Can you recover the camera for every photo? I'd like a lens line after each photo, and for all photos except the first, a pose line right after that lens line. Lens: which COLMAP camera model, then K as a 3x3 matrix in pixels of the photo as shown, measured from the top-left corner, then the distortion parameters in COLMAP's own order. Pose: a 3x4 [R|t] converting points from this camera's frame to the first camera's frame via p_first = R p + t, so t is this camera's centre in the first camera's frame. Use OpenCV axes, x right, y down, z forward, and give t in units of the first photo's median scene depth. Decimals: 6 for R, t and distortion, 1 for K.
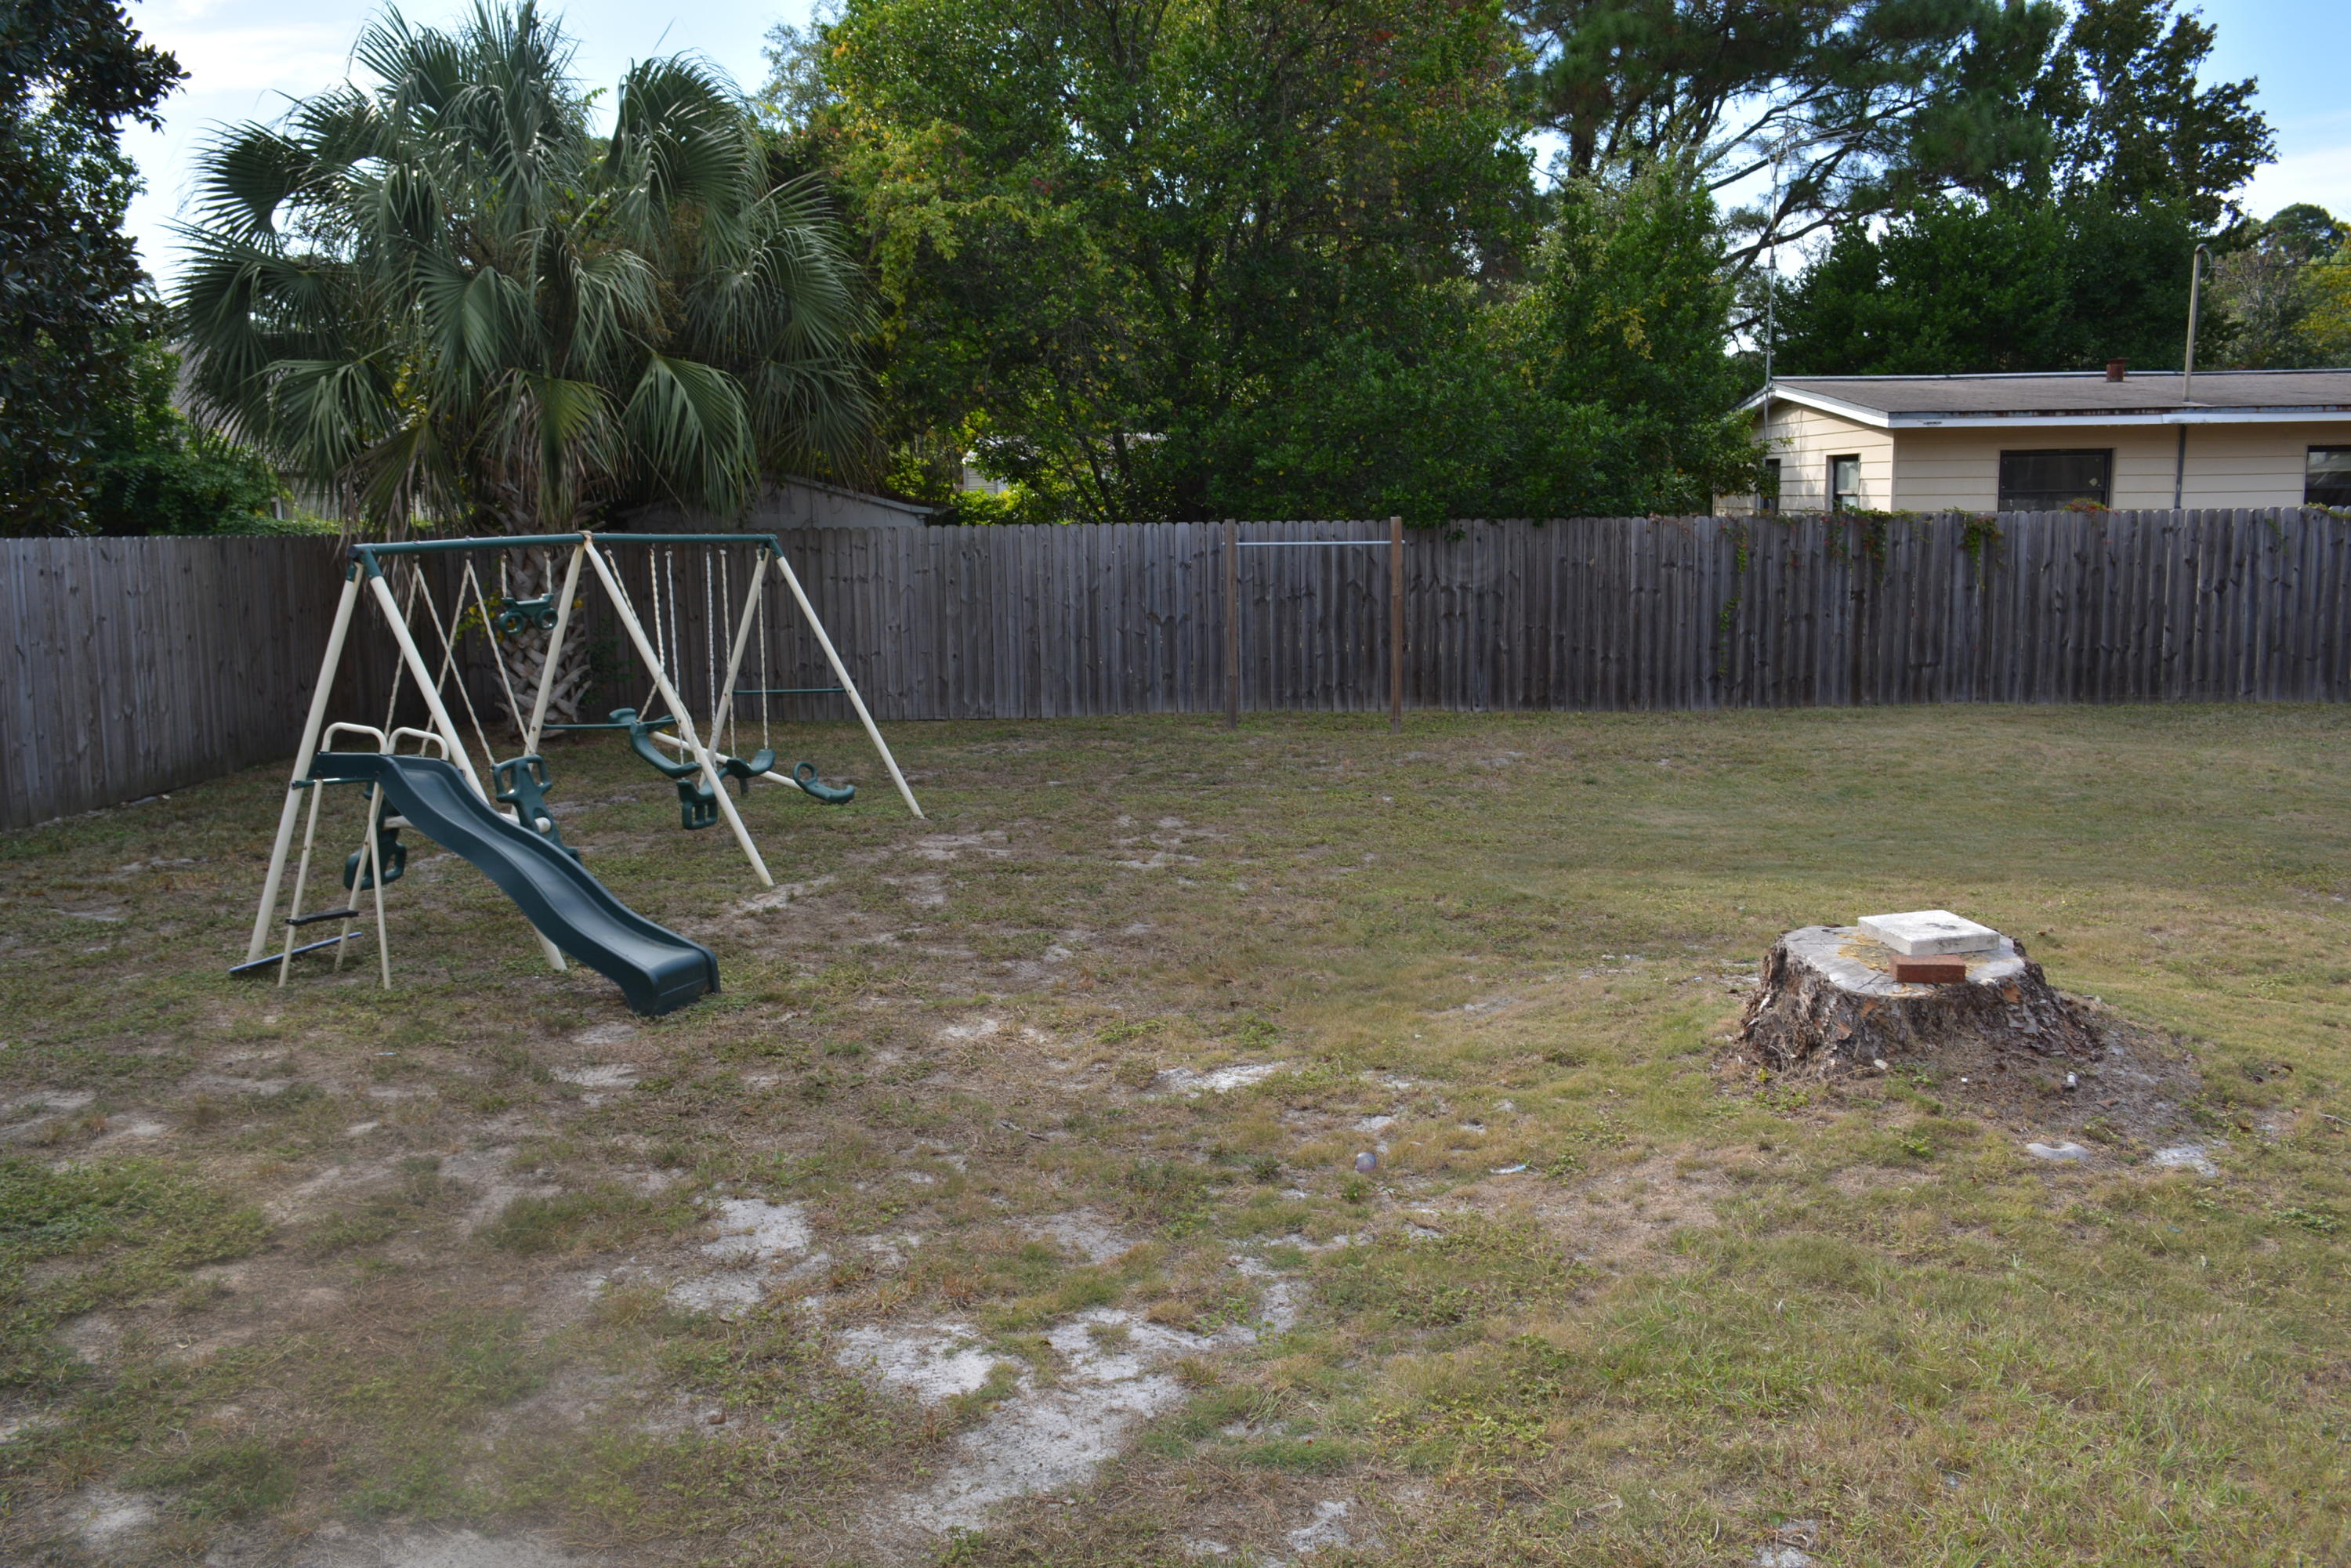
lens RADIAL K [[1886.4, 0, 1179.4], [0, 1886.4, 786.4], [0, 0, 1]] dist [-0.014366, 0.010425]
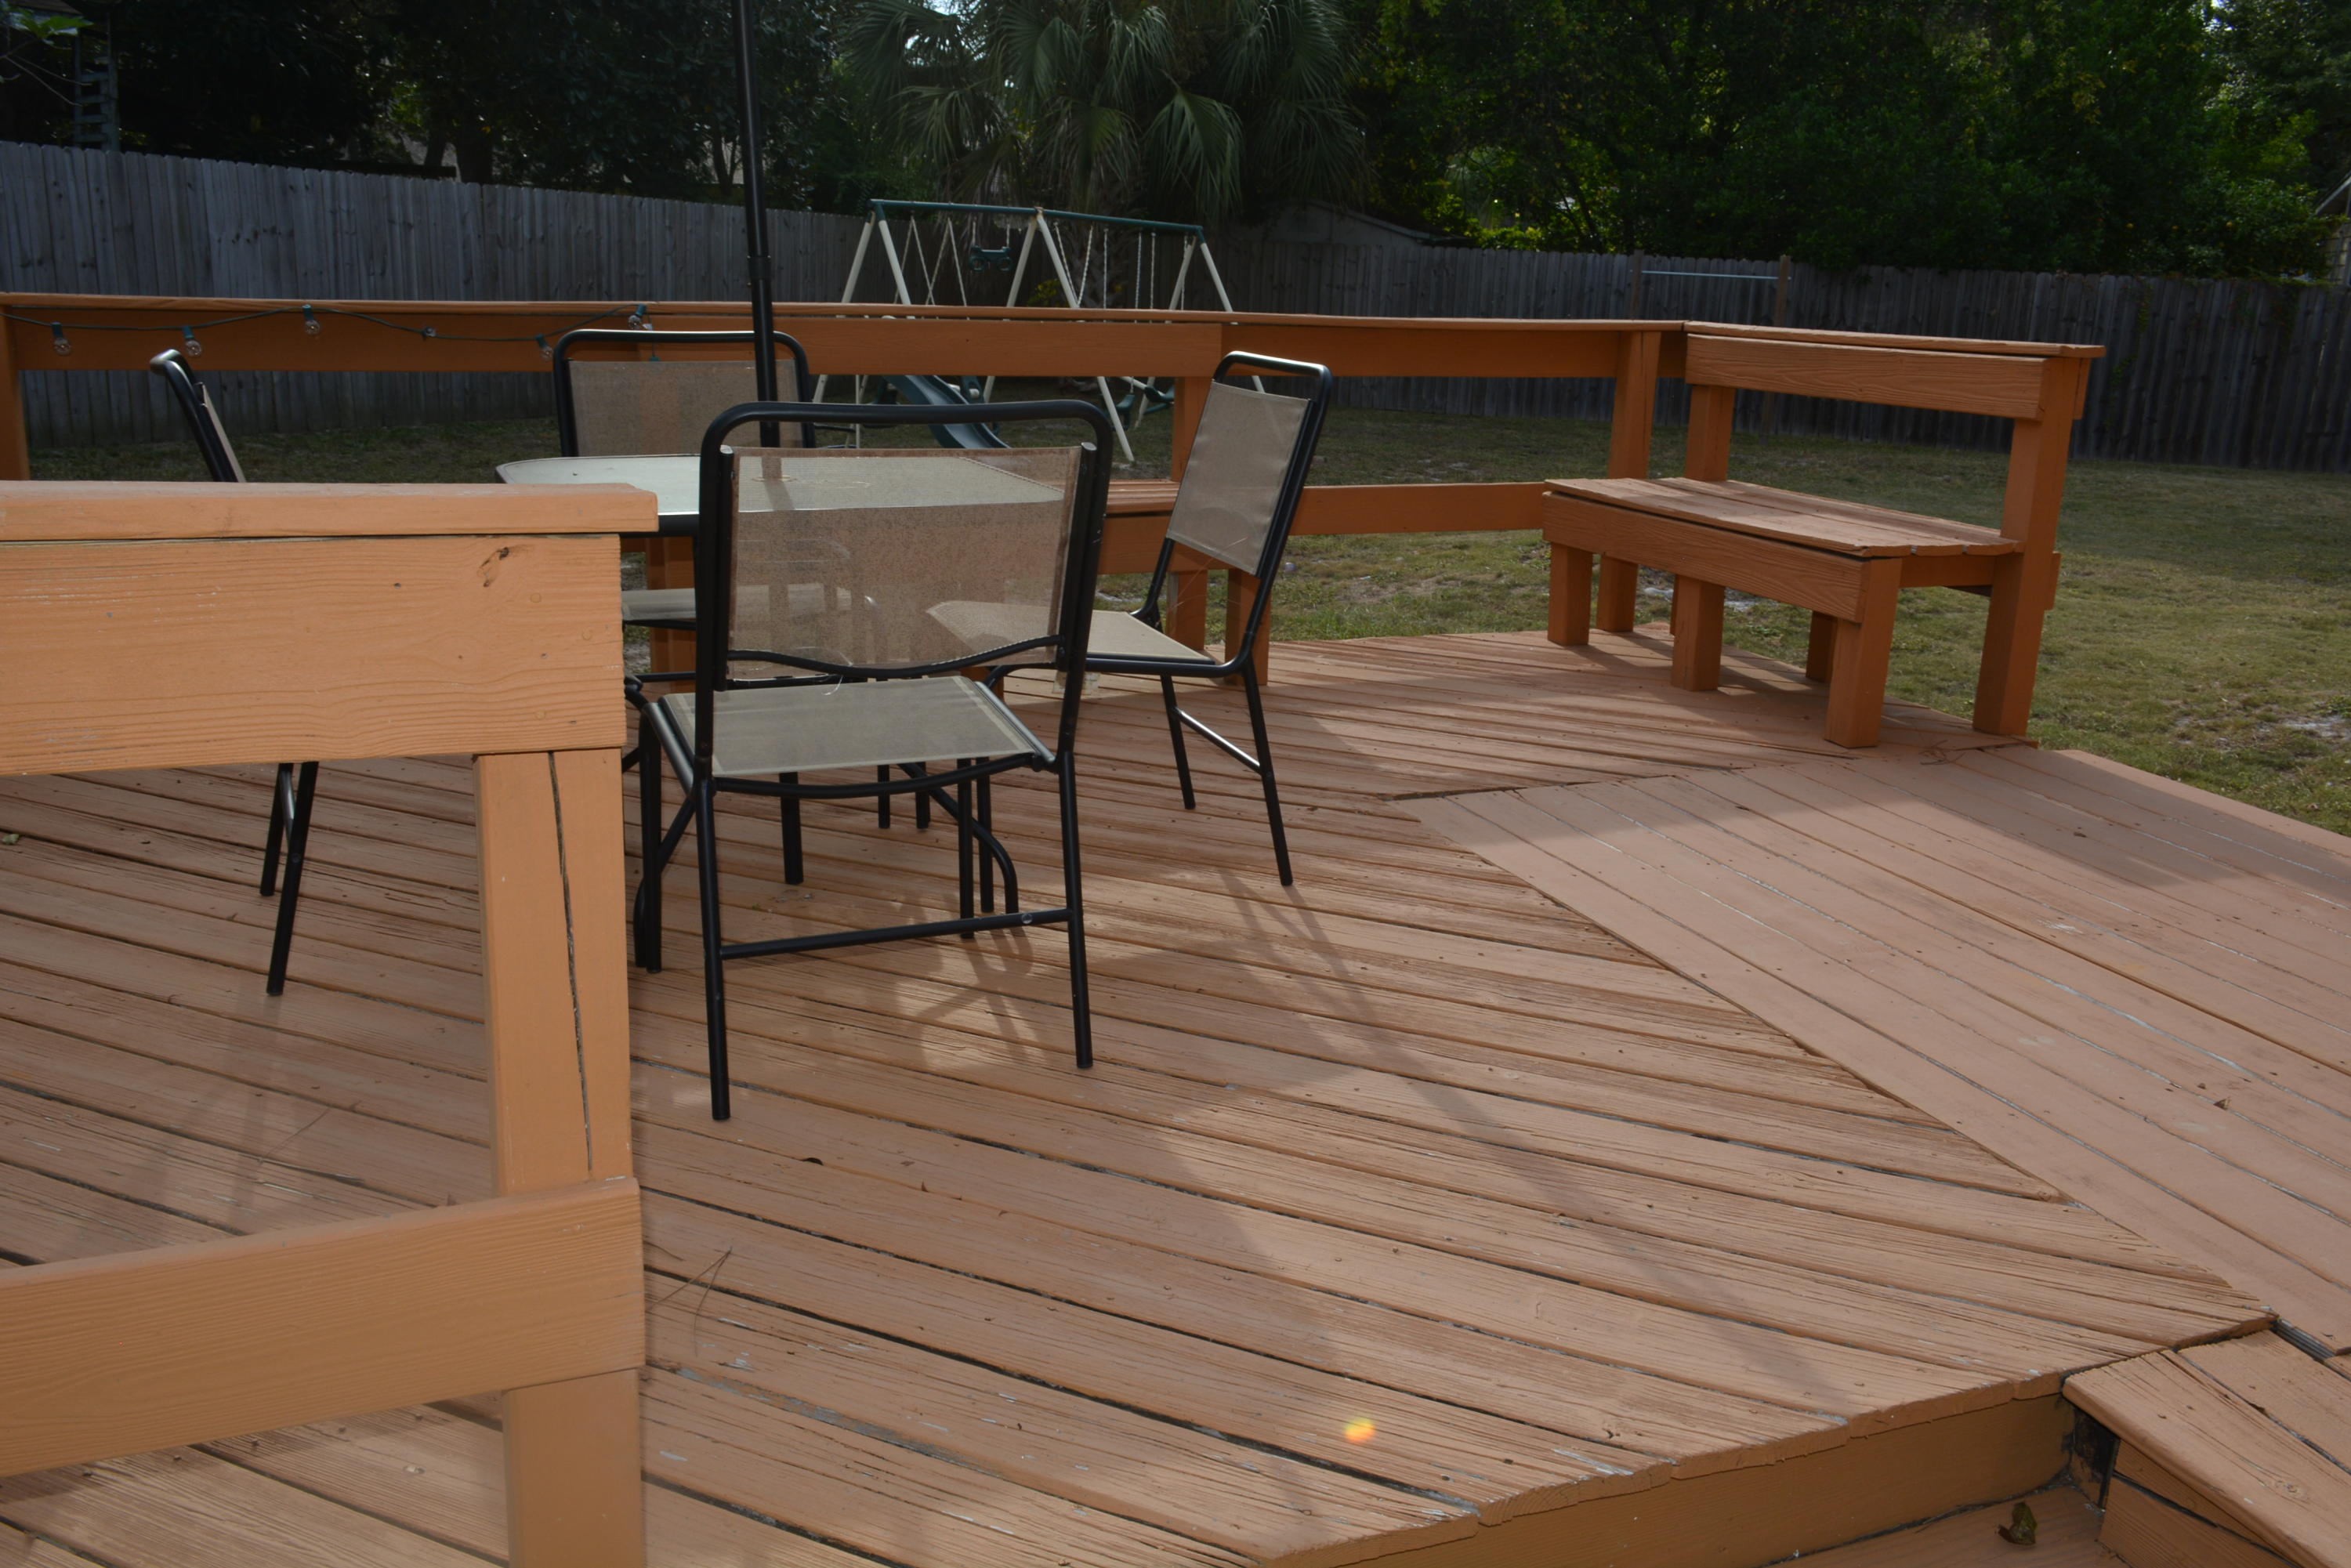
lens RADIAL K [[1886.4, 0, 1194.2], [0, 1886.4, 765.7], [0, 0, 1]] dist [-0.014366, 0.010425]
pose [[0.931874, 0.144397, -0.332806, 0.189286], [-0.107431, 0.986065, 0.127019, 0.051048], [0.346510, -0.082612, 0.934401, -0.197555]]
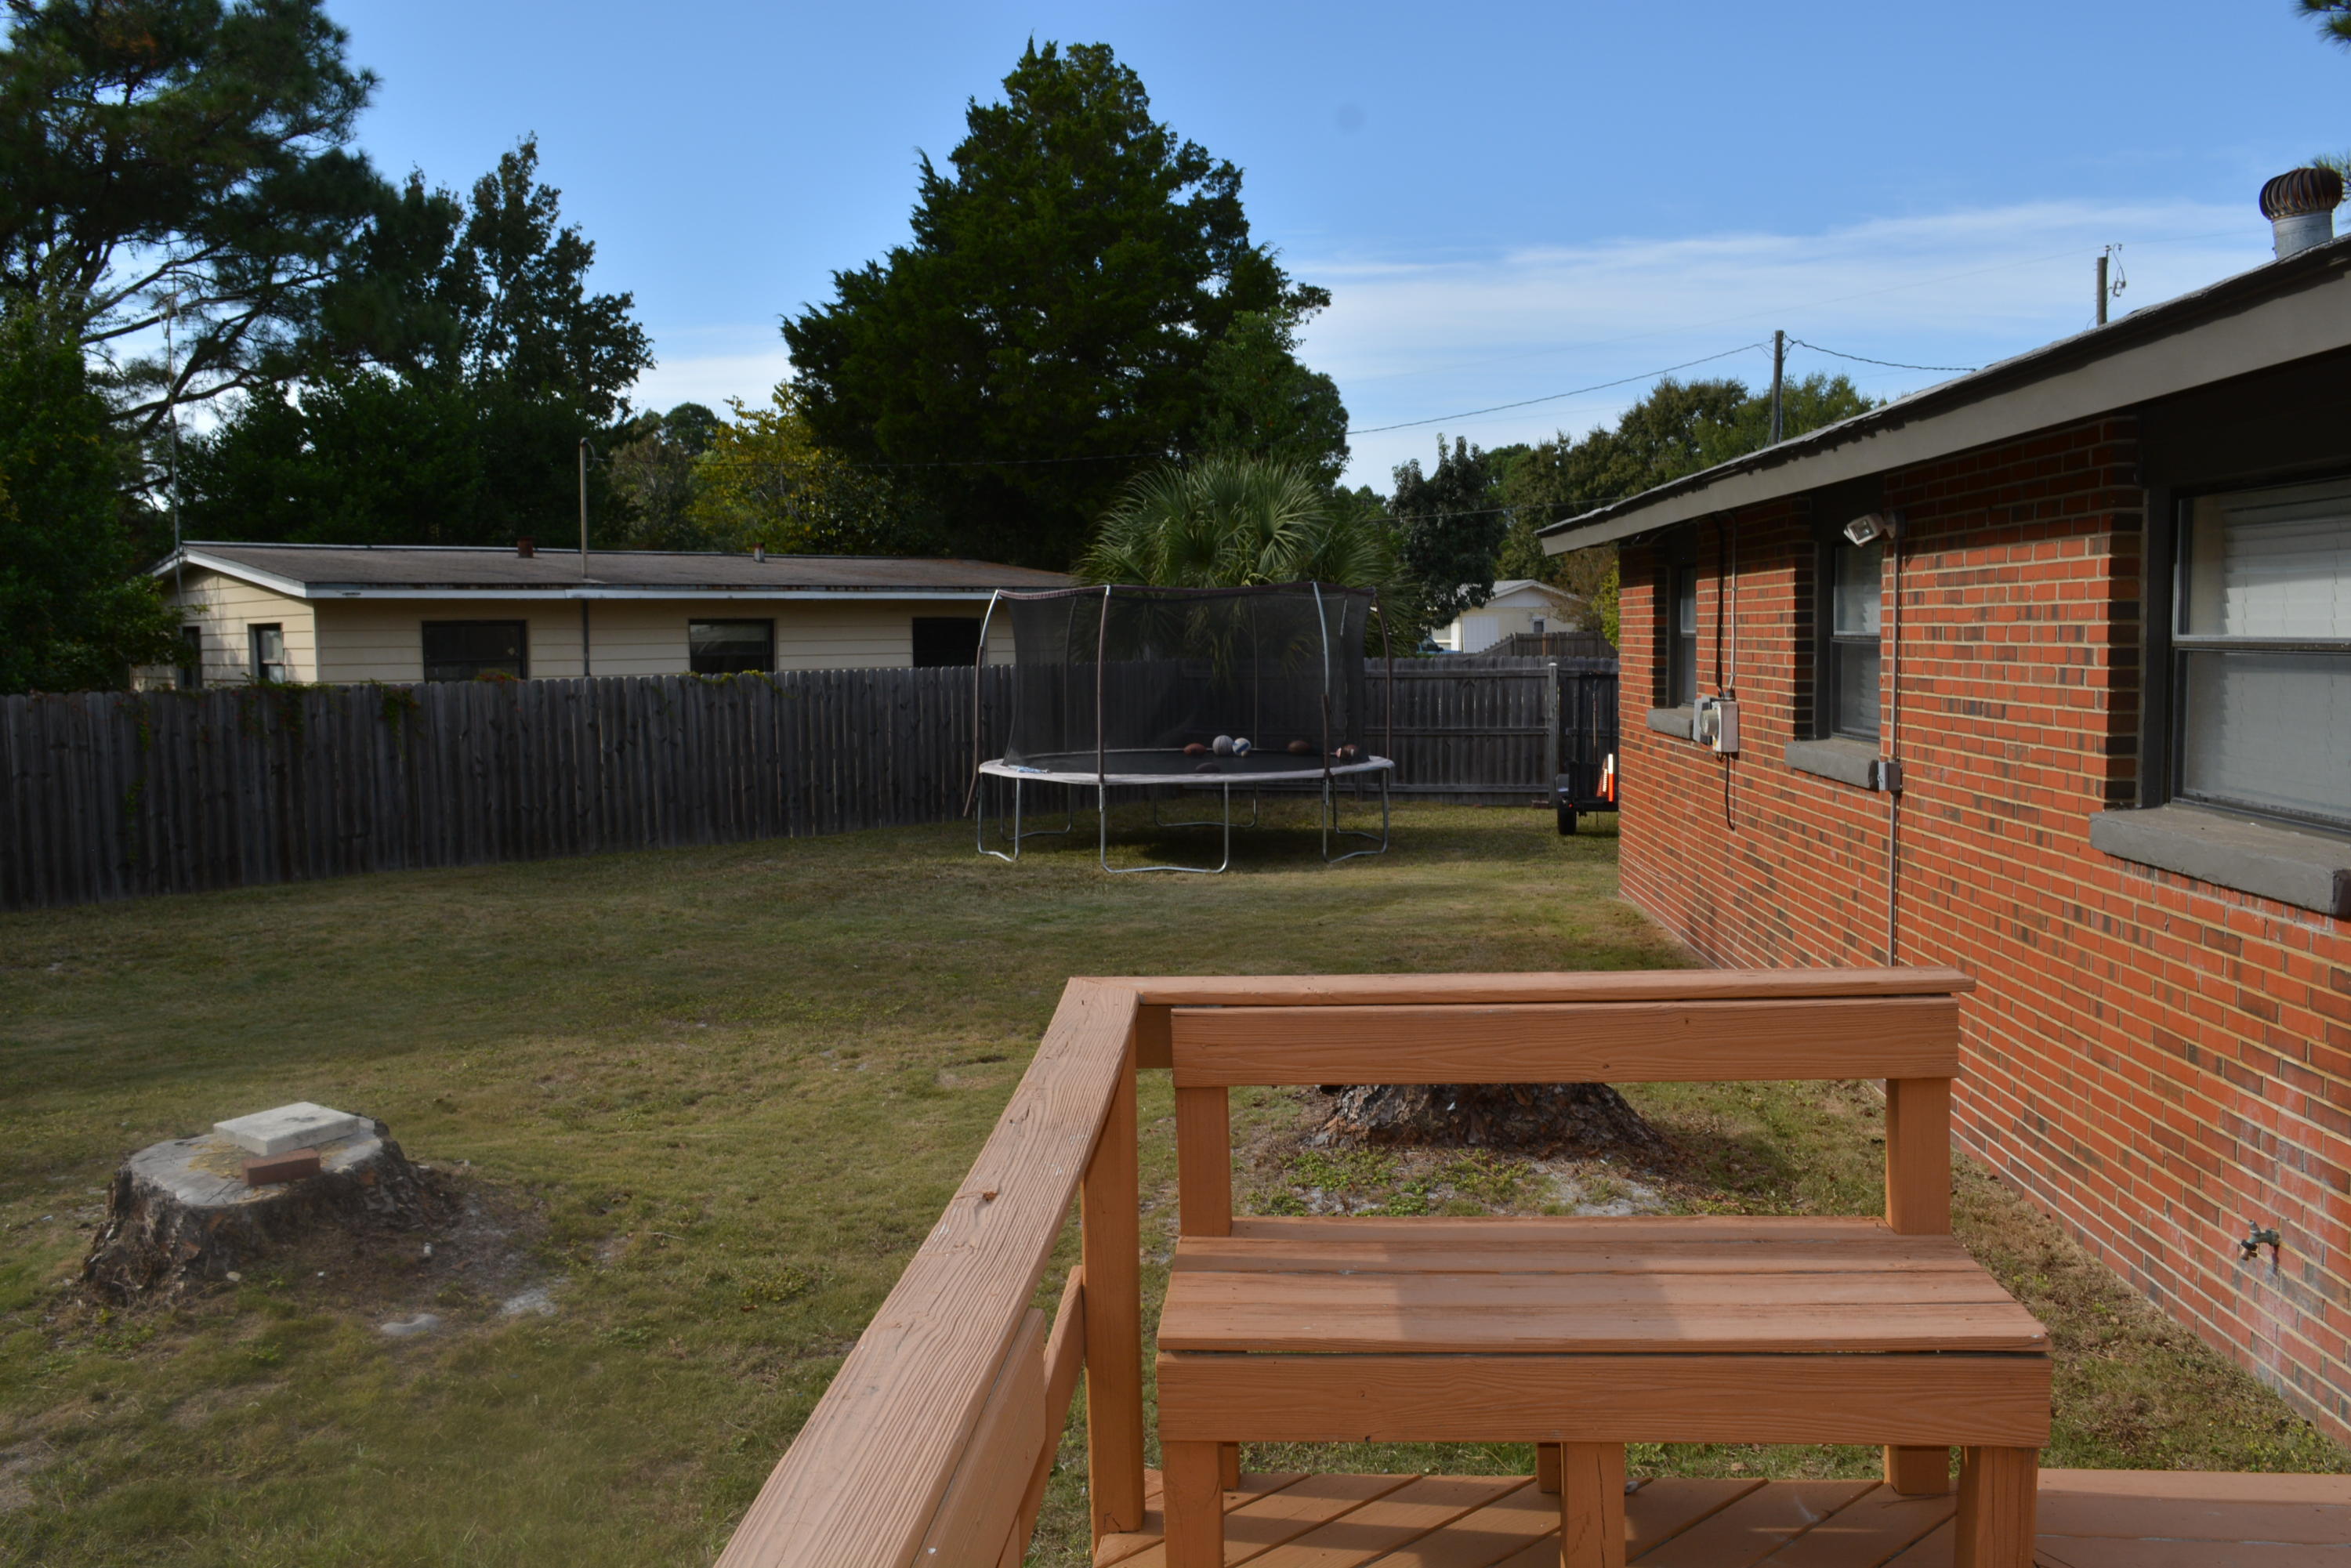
lens RADIAL K [[1886.4, 0, 1158.9], [0, 1886.4, 787.3], [0, 0, 1]] dist [-0.014366, 0.010425]
pose [[0.726175, -0.050991, 0.685616, 0.022709], [0.107604, 0.993385, -0.040088, -0.004249], [-0.679037, 0.102886, 0.726858, -0.018005]]
